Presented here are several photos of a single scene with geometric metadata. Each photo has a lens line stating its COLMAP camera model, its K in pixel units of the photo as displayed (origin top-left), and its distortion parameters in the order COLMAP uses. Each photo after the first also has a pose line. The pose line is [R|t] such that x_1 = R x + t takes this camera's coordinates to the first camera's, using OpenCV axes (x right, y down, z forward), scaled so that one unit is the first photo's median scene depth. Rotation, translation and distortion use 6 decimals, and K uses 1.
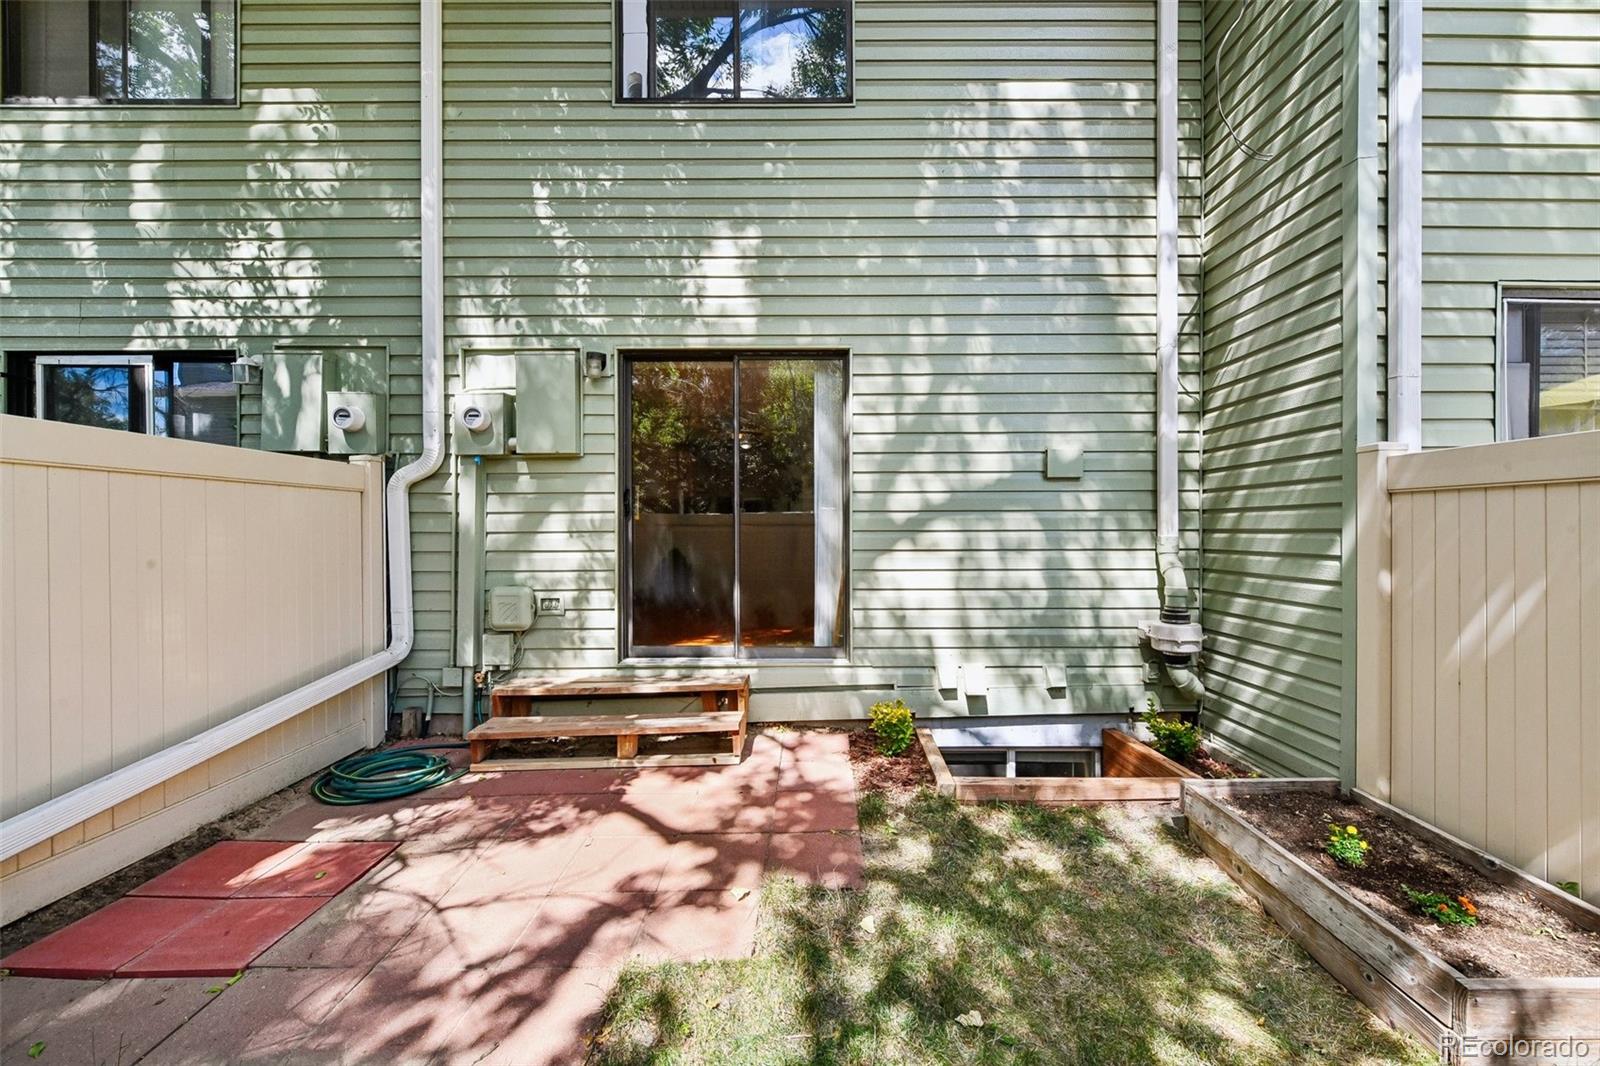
lens RADIAL K [[629.2, 0, 810.2], [0, 629.2, 522.2], [0, 0, 1]] dist [0.000129, -0.000753]
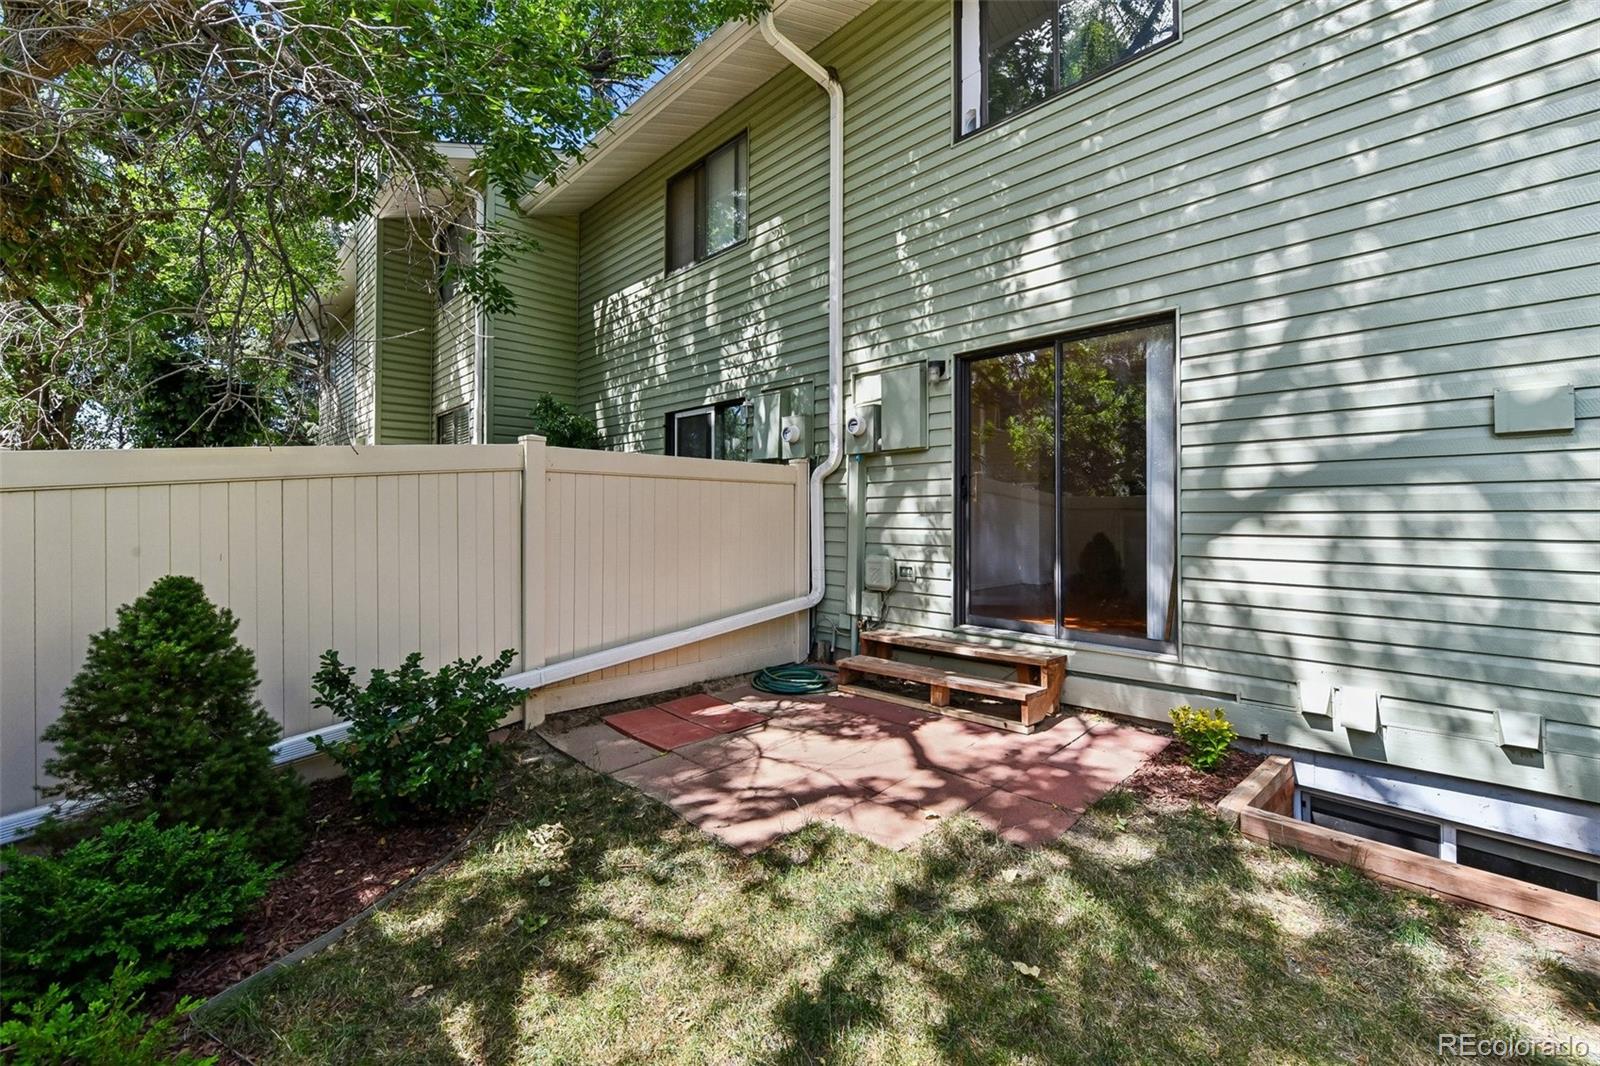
lens RADIAL K [[624.6, 0, 802.1], [0, 624.6, 497.8], [0, 0, 1]] dist [-0.001159, -0.000394]
pose [[0.710168, -0.014025, -0.703892, 0.308361], [-0.002644, 0.999741, -0.022586, 0.015302], [0.704027, 0.017901, 0.709947, -0.005445]]
